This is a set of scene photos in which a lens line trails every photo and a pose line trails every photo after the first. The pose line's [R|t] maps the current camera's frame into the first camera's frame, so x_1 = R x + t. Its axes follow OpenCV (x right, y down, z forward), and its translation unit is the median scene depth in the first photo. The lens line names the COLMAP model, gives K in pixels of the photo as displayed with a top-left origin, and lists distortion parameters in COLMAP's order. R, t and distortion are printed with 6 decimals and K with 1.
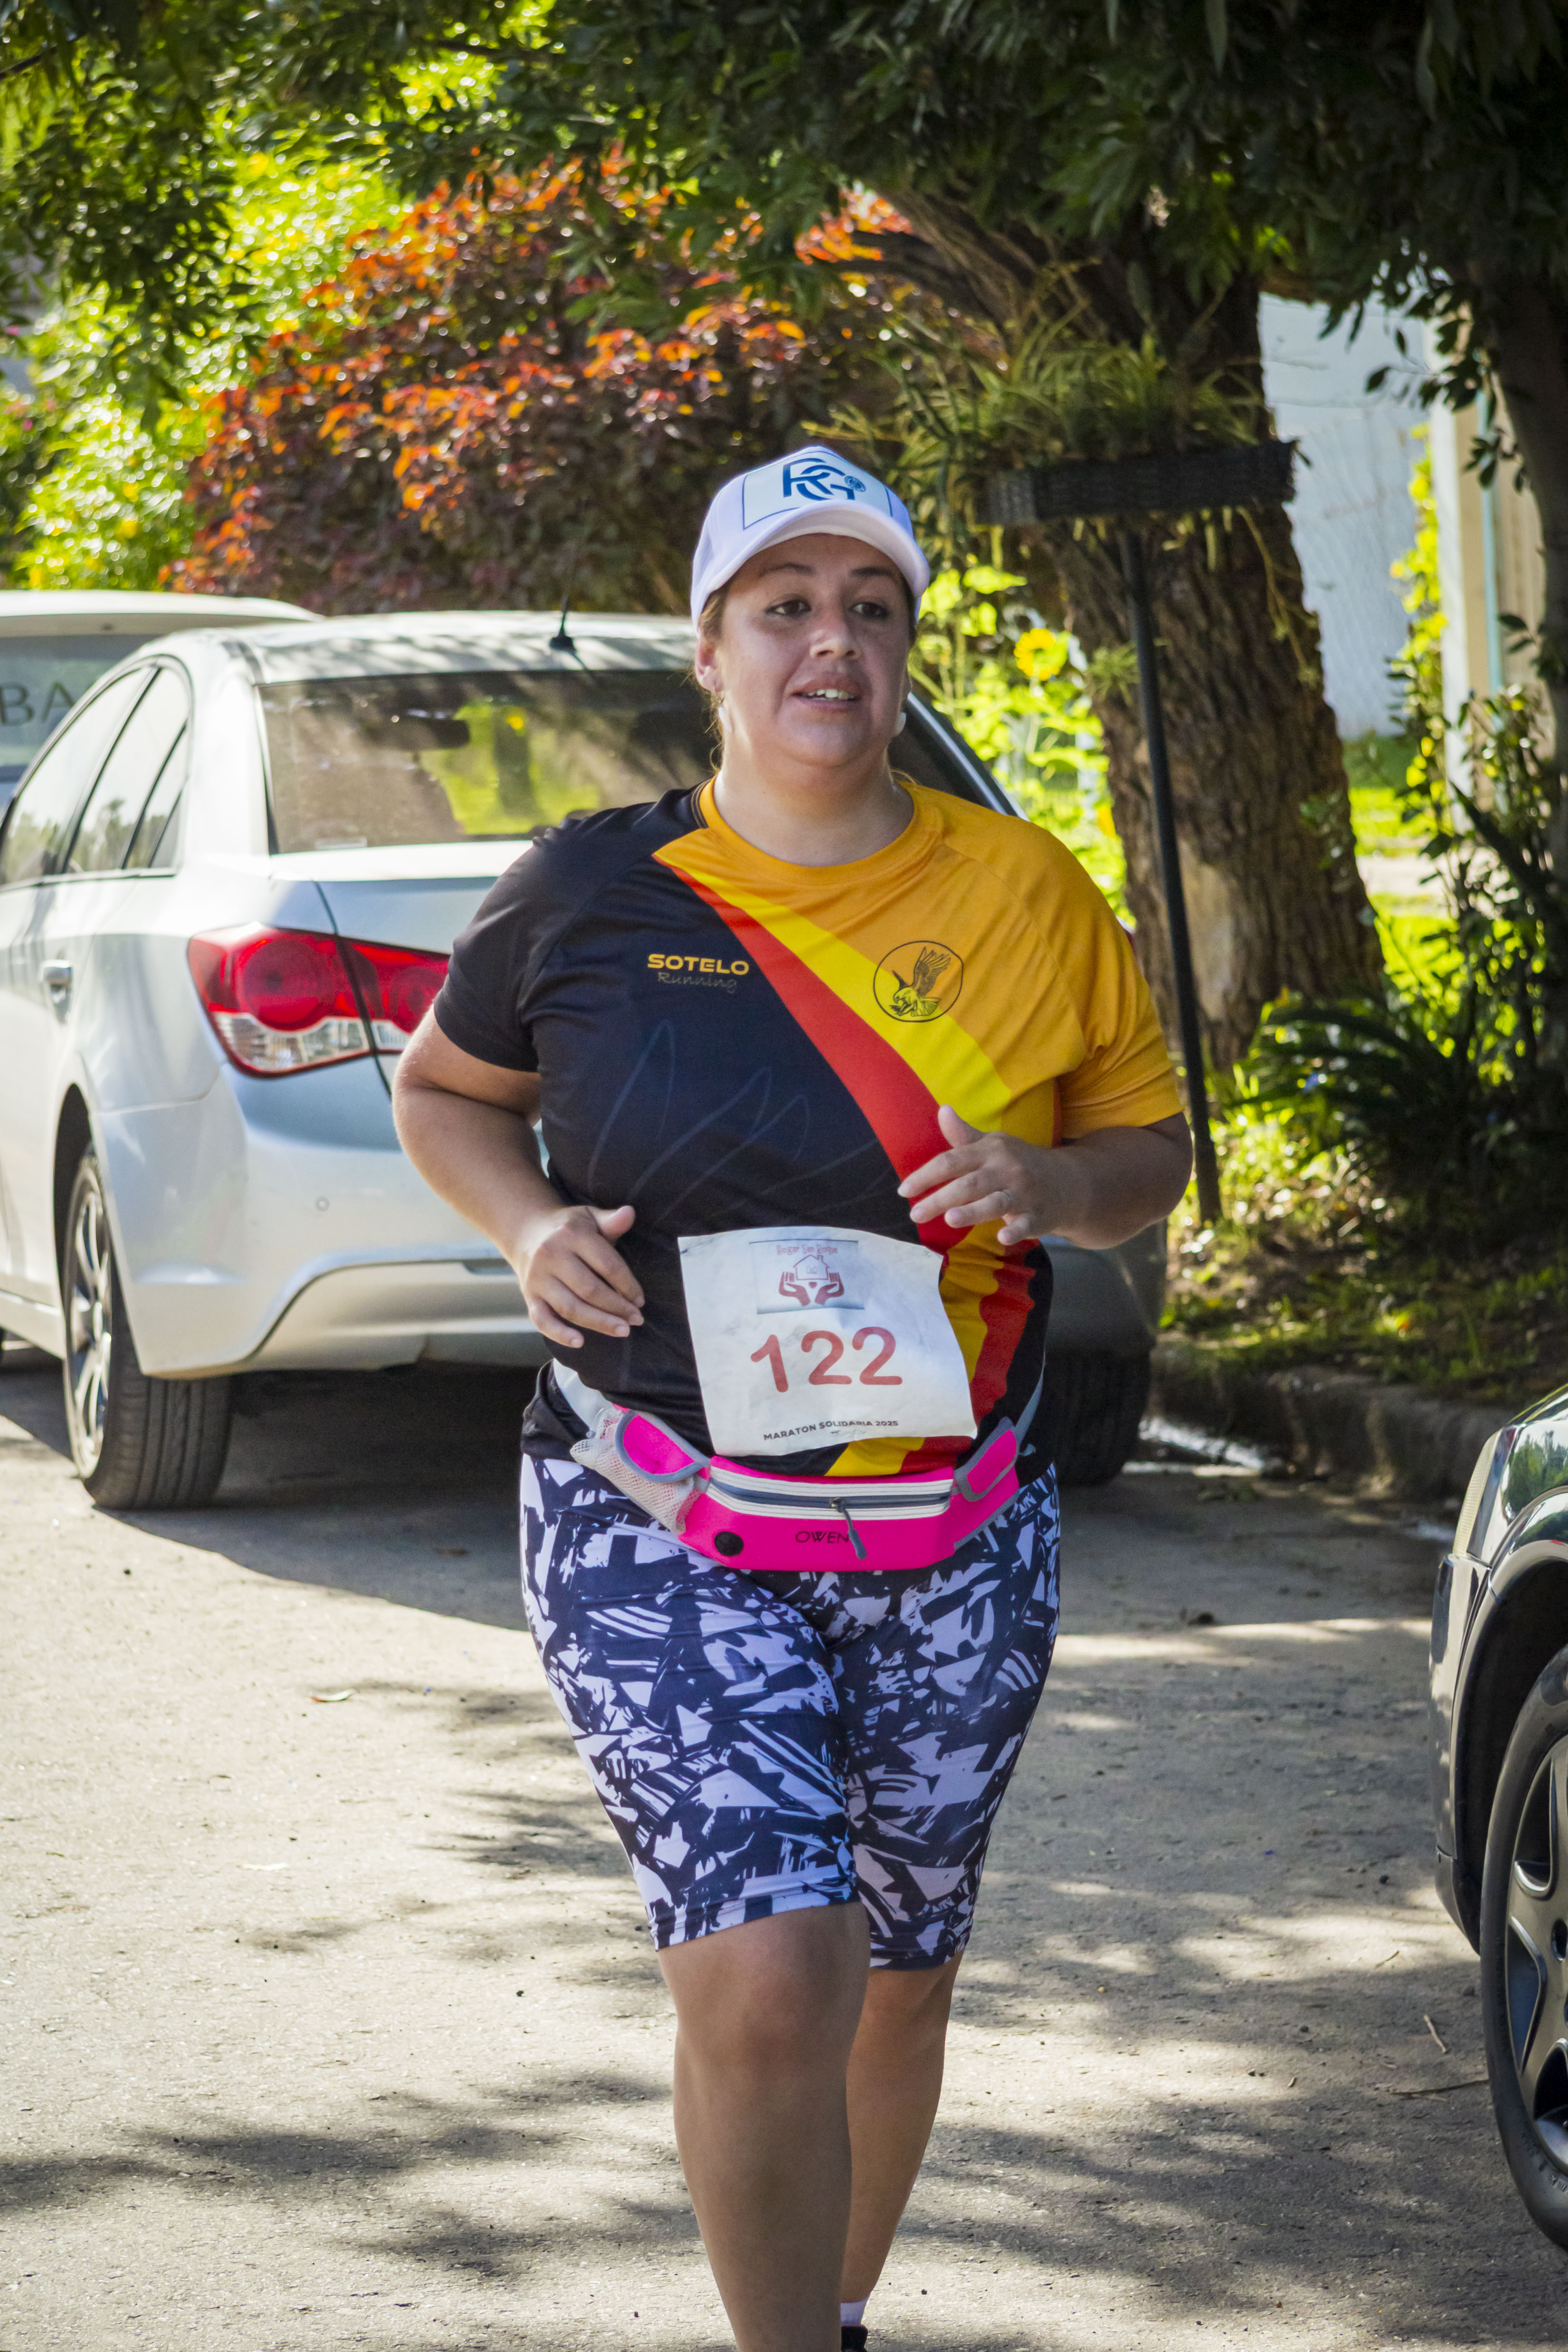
lens RADIAL K [[9476.3, 0, 787.2], [0, 9476.3, 1166.5], [0, 0, 1]] dist [-0.508666, 0.000000]
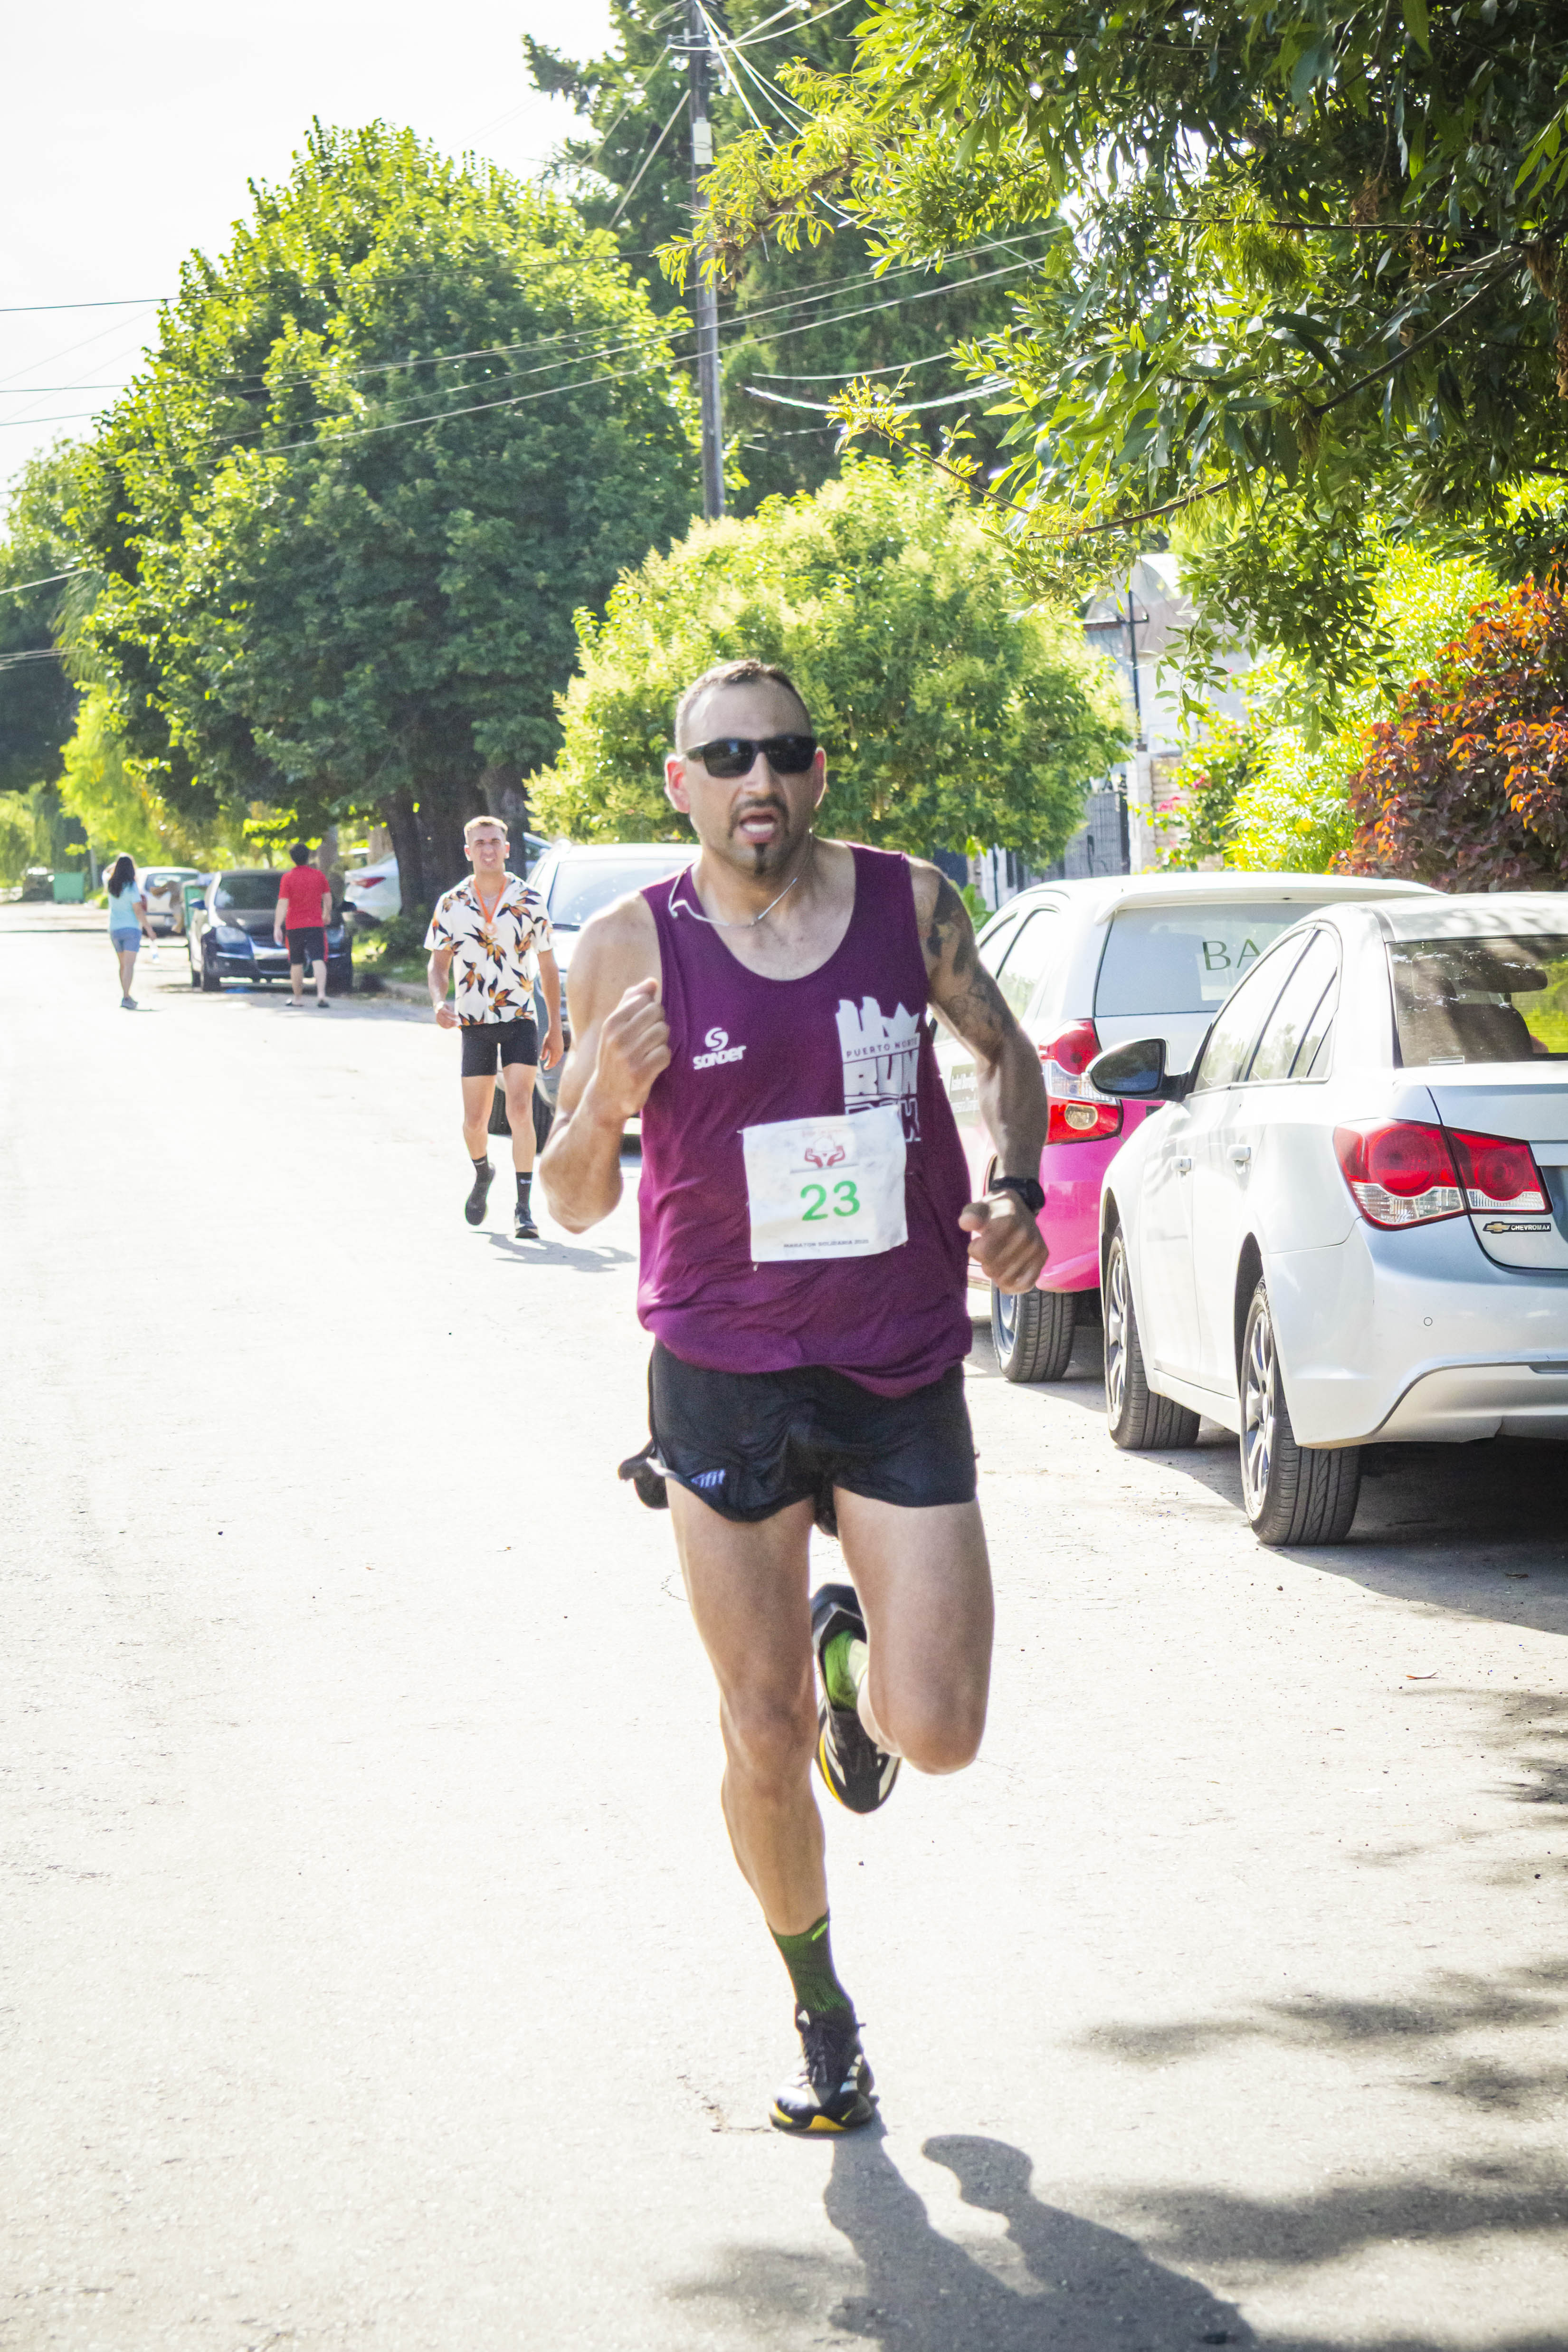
lens RADIAL K [[10695.8, 0, 783.9], [0, 10695.8, 1174.6], [0, 0, 1]] dist [-0.228624, 0.000000]
pose [[0.988157, 0.010276, -0.153100, 0.092877], [-0.014767, 0.999492, -0.028228, 0.026928], [0.152732, 0.030154, 0.987808, -0.528066]]
